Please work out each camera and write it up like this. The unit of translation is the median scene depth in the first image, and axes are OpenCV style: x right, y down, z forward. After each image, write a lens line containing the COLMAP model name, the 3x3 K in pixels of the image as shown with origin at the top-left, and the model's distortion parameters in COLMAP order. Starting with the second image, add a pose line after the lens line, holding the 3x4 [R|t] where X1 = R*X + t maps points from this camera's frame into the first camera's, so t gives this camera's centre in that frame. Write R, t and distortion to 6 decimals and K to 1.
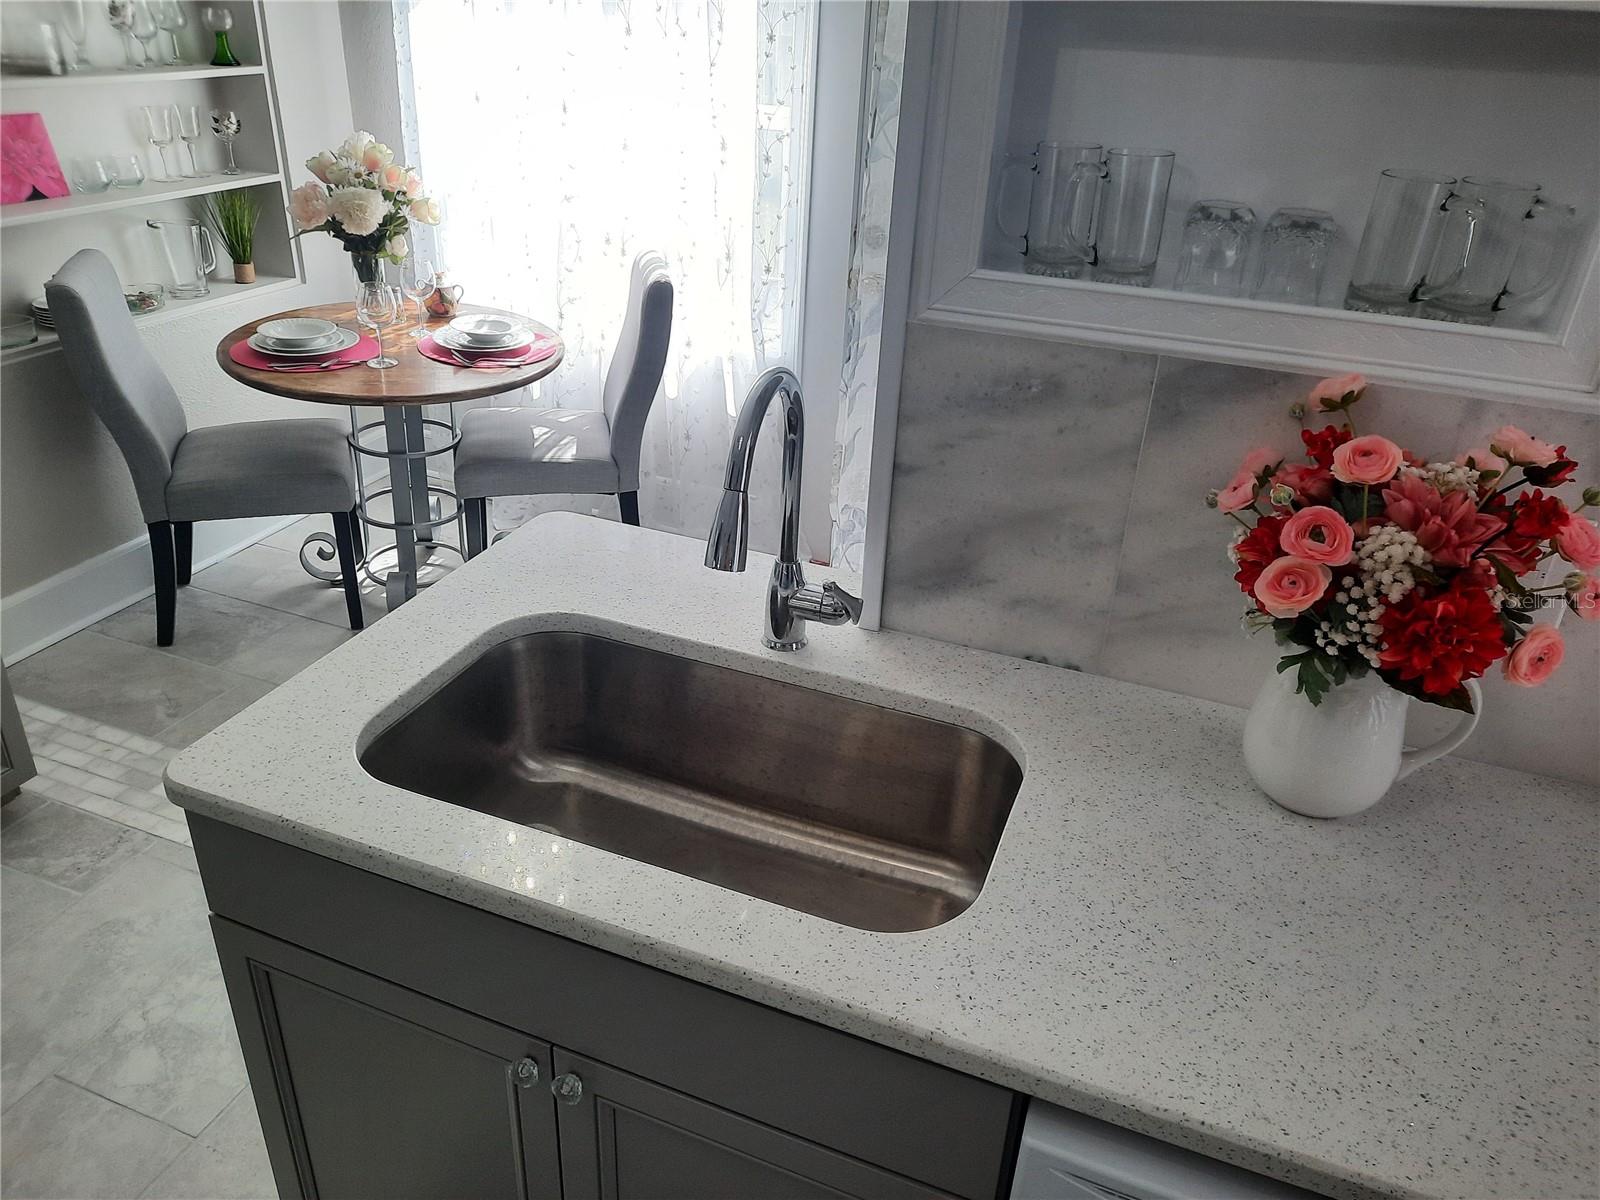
lens RADIAL K [[1179.7, 0, 786.6], [0, 1179.7, 592.1], [0, 0, 1]] dist [0.045116, -0.039733]
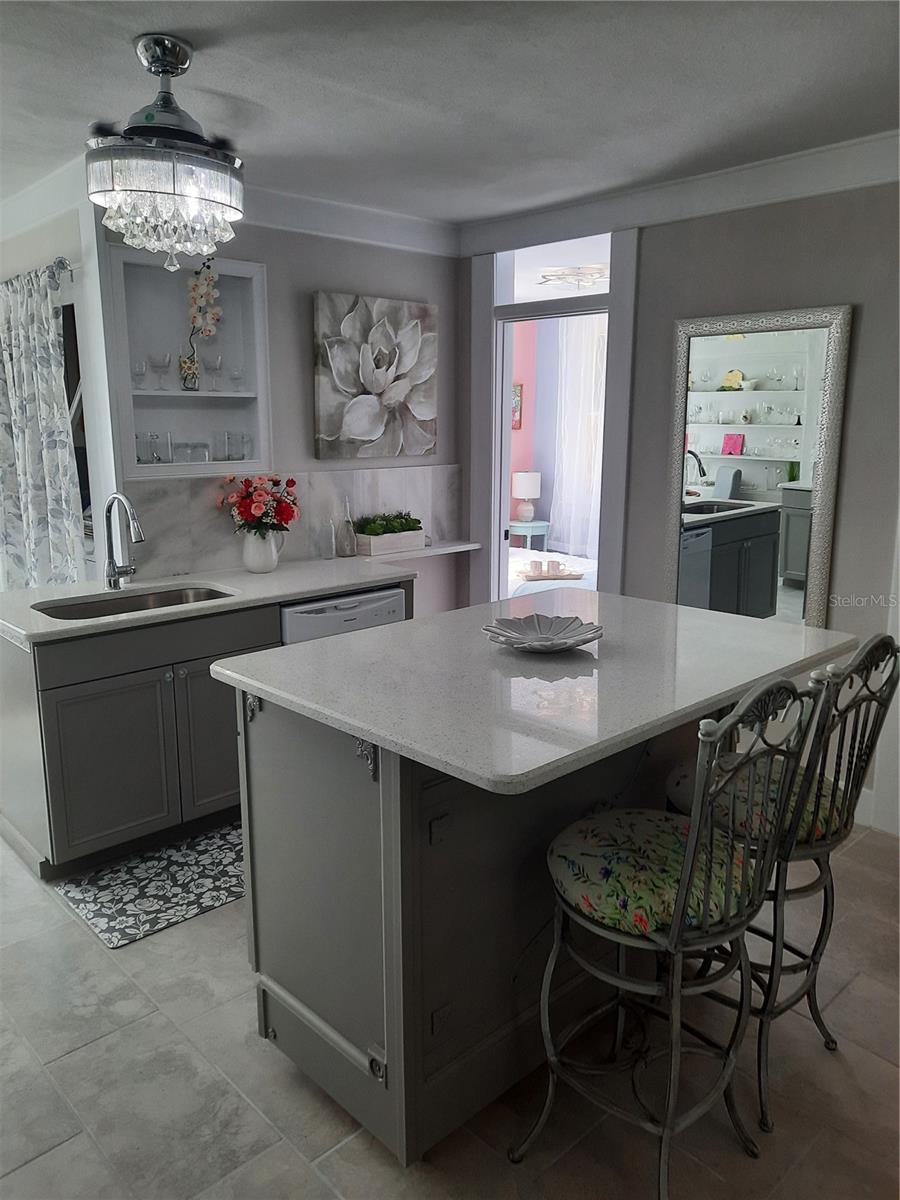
lens RADIAL K [[884.8, 0, 455.5], [0, 884.8, 581.6], [0, 0, 1]] dist [0.045116, -0.039733]
pose [[0.407152, -0.206439, 0.889725, -0.792679], [0.436788, 0.899521, 0.008831, 0.184118], [-0.802149, 0.385026, 0.456412, -0.360738]]
